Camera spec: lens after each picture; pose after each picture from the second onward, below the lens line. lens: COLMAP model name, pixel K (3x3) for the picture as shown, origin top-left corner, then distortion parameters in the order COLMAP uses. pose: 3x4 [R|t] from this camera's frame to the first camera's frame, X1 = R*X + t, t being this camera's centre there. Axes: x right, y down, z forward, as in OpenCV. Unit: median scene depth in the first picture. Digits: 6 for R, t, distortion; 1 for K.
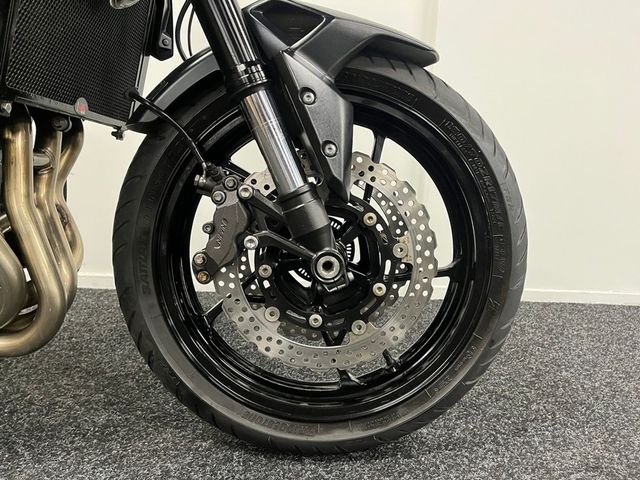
lens RADIAL K [[471.4, 0, 321.1], [0, 471.4, 239.6], [0, 0, 1]] dist [0.005163, -0.006405]
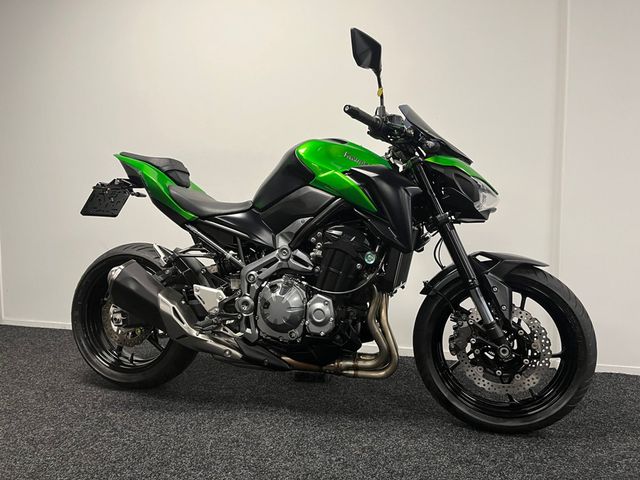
lens RADIAL K [[471.4, 0, 316.3], [0, 471.4, 239.9], [0, 0, 1]] dist [0.005163, -0.006405]
pose [[0.952079, -0.021319, -0.305108, -0.152256], [-0.019137, 0.991461, -0.128994, -0.182987], [0.305253, 0.128652, 0.943541, -1.711609]]
